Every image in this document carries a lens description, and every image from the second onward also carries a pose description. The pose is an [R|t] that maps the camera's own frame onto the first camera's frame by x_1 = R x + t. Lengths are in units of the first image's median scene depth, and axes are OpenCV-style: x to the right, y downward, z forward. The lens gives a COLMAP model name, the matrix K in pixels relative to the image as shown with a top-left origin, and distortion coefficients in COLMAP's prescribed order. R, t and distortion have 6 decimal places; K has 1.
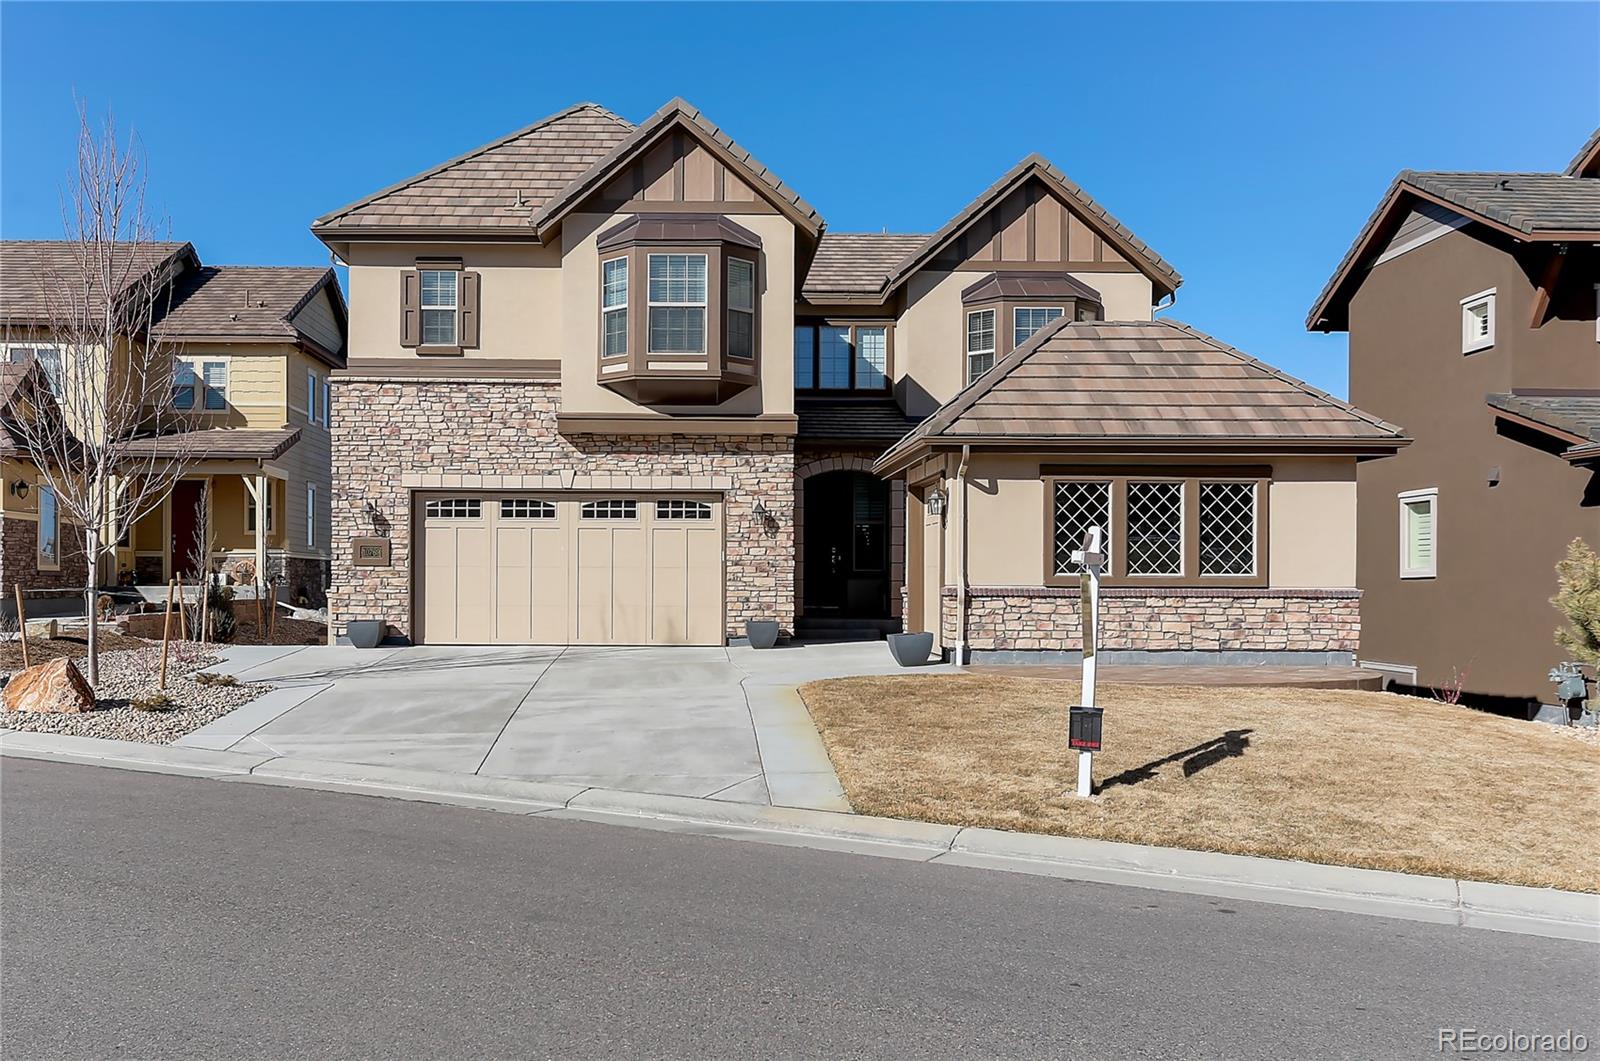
lens RADIAL K [[1329.1, 0, 798.1], [0, 1329.1, 539.4], [0, 0, 1]] dist [-0.011935, 0.016430]
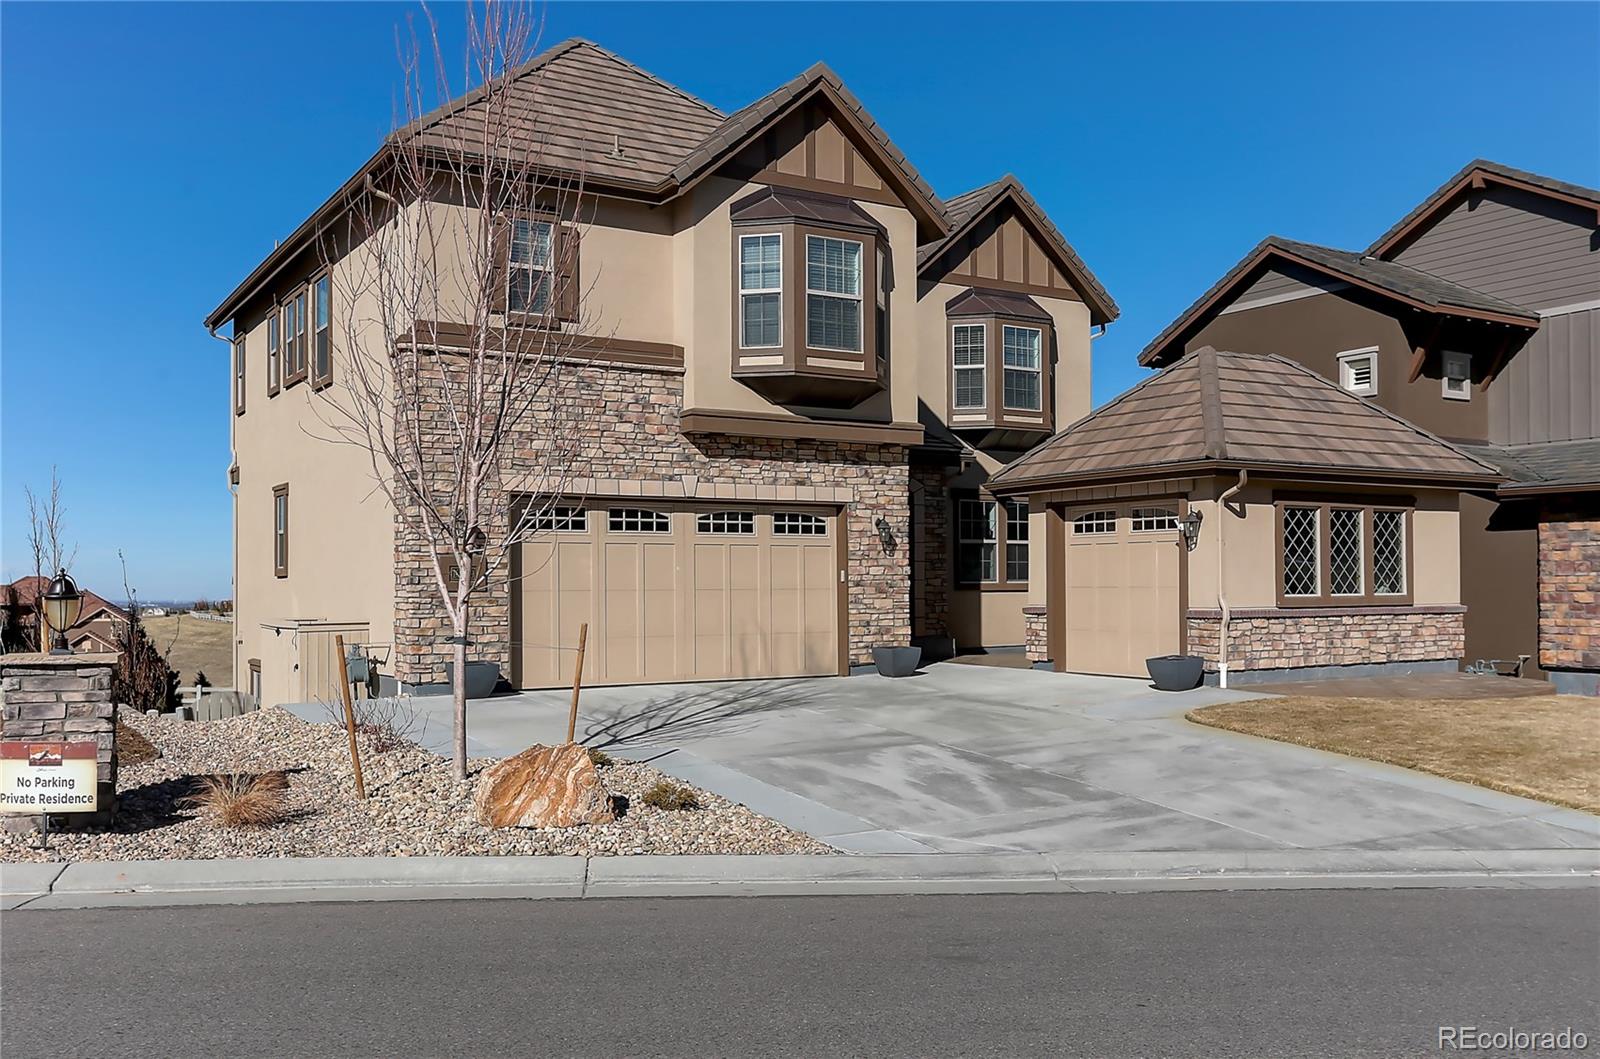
lens RADIAL K [[1327.4, 0, 799.6], [0, 1327.4, 527.7], [0, 0, 1]] dist [-0.006800, -0.008301]
pose [[0.871134, 0.012115, 0.490895, -0.528352], [-0.008034, 0.999913, -0.010420, -0.010731], [-0.490979, 0.005133, 0.871156, 0.228961]]
